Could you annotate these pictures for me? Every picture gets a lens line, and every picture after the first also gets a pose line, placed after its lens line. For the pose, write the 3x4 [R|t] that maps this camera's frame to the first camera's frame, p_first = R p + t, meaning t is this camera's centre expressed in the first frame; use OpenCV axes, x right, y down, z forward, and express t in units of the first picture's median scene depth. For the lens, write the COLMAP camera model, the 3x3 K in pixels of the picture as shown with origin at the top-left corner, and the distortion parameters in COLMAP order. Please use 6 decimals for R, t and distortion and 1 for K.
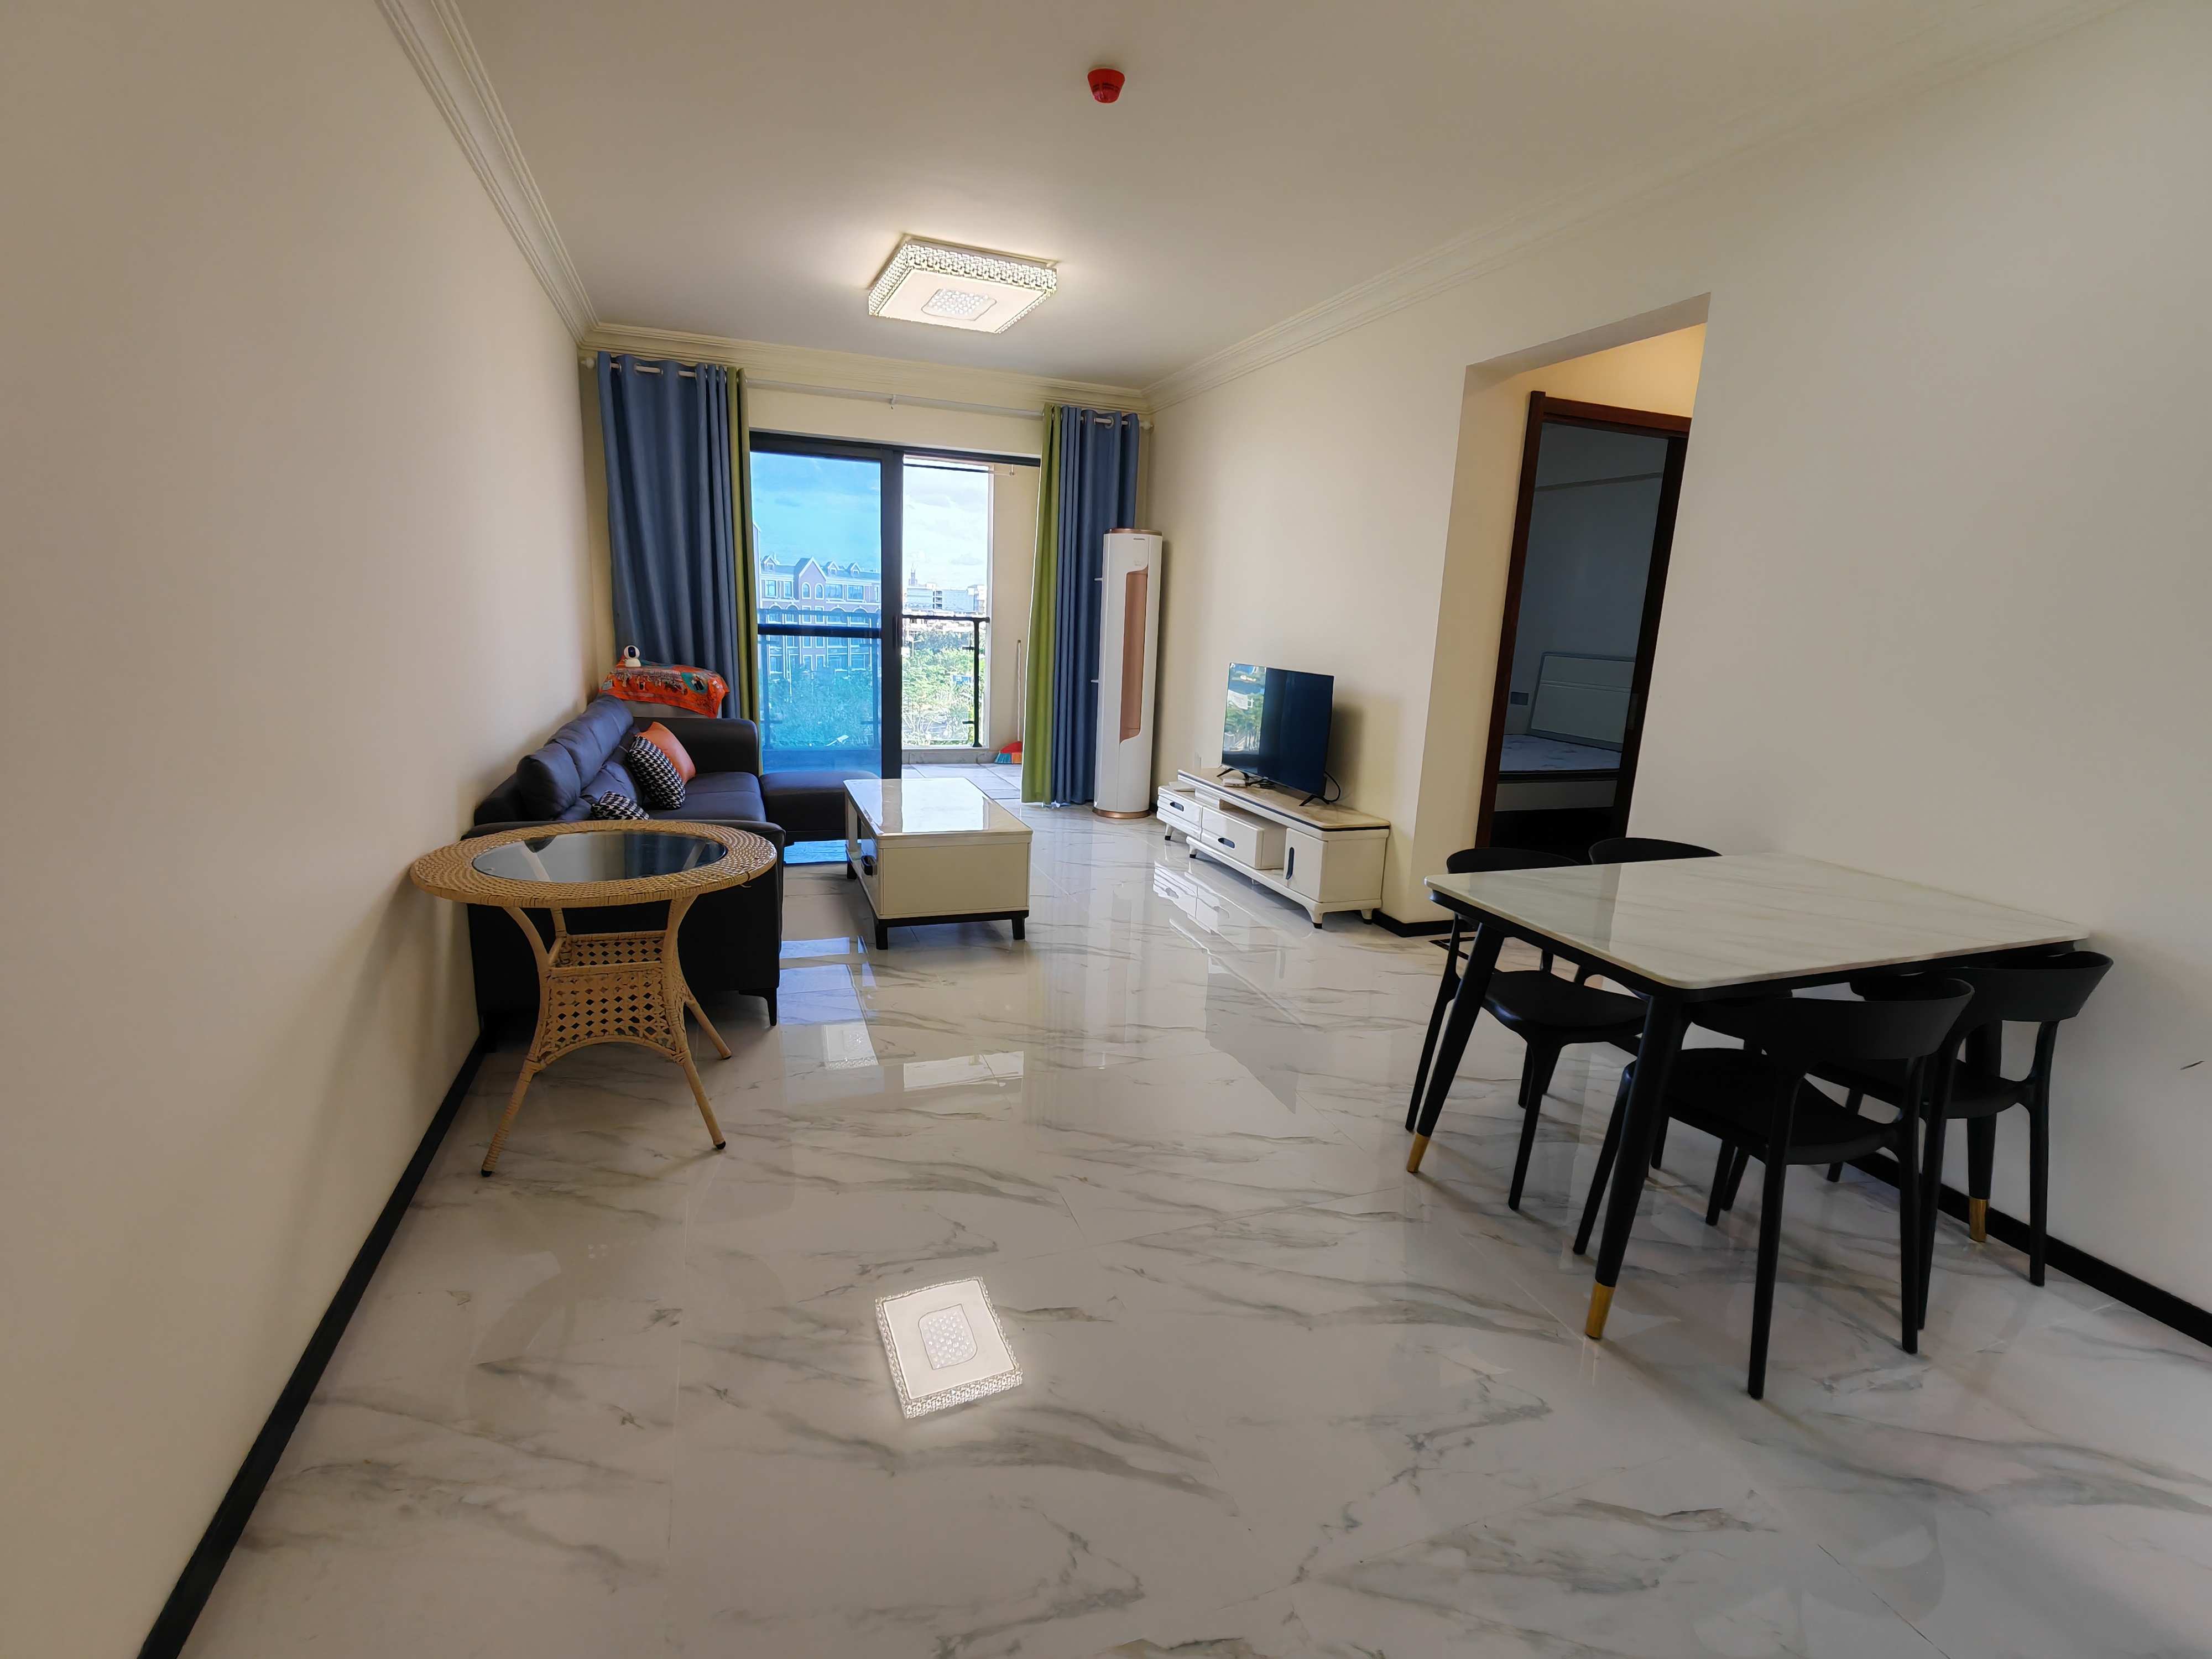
lens RADIAL K [[1002.9, 0, 1107.9], [0, 1002.9, 824.1], [0, 0, 1]] dist [-0.003728, -0.000202]
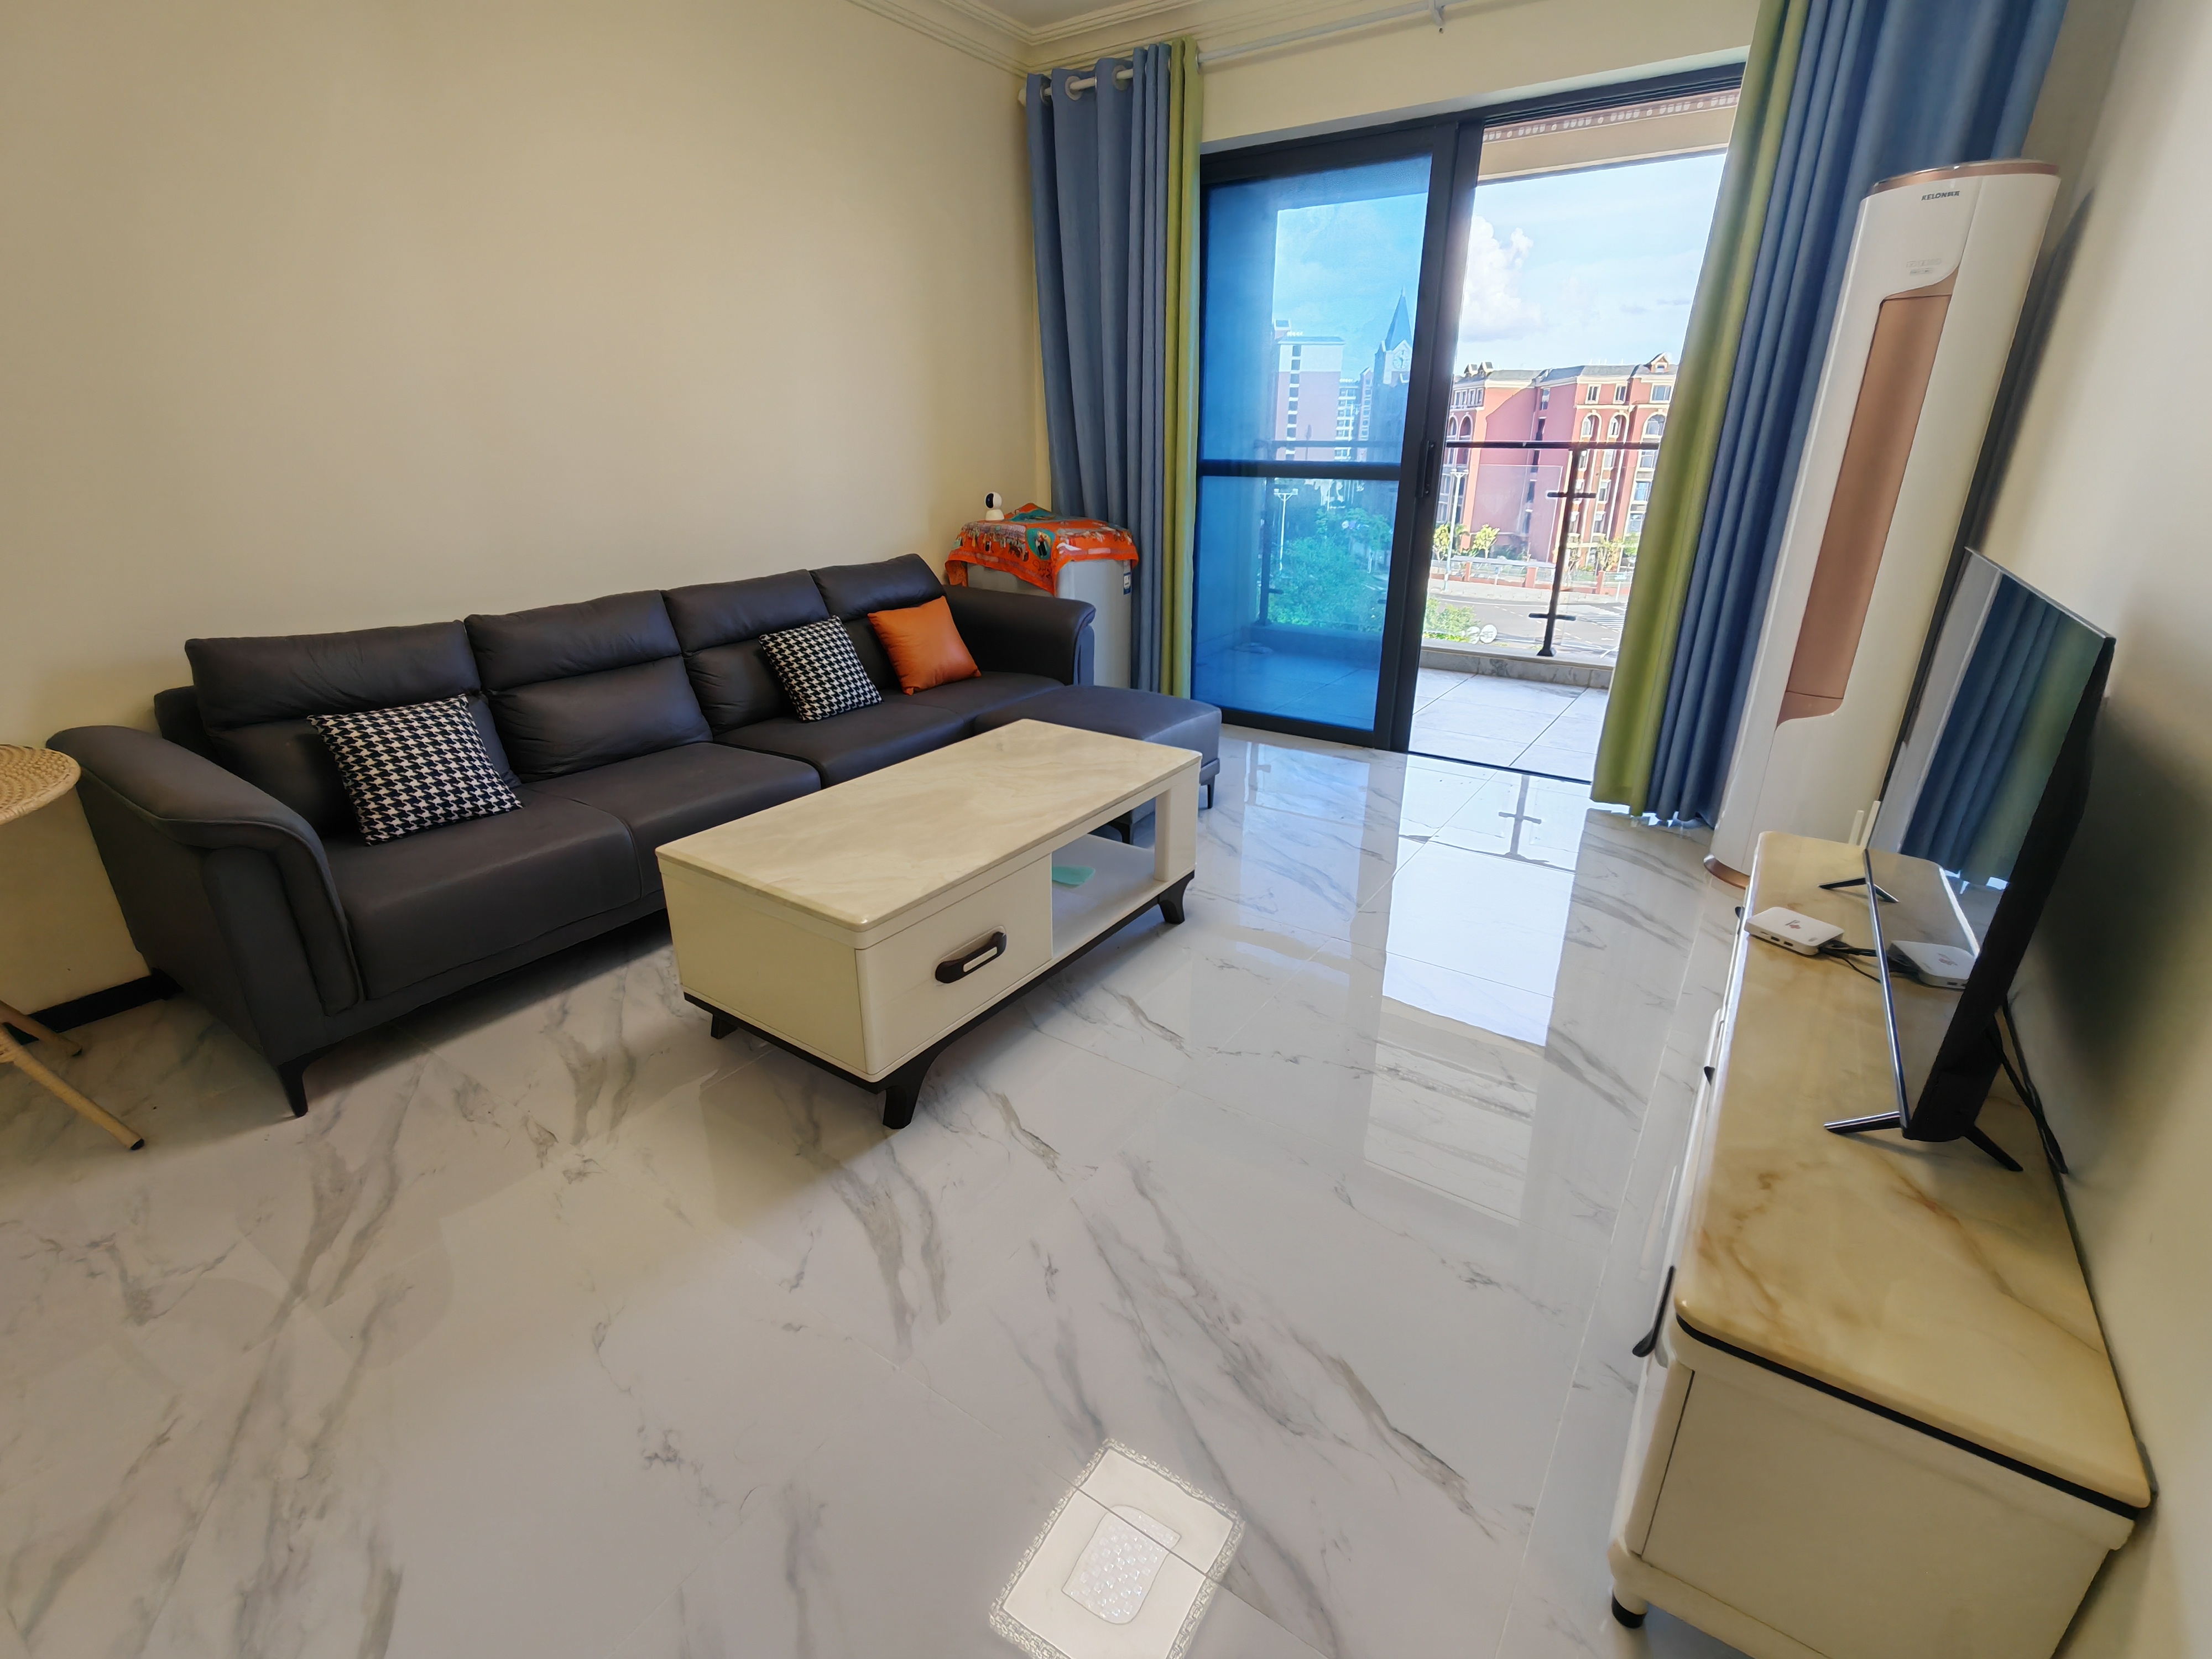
lens RADIAL K [[1002.9, 0, 1107.9], [0, 1002.9, 824.1], [0, 0, 1]] dist [-0.003728, -0.000202]
pose [[0.585173, 0.246311, -0.772595, 0.219149], [-0.153127, 0.969176, 0.193003, -0.092494], [0.796319, 0.005365, 0.604853, 0.600655]]
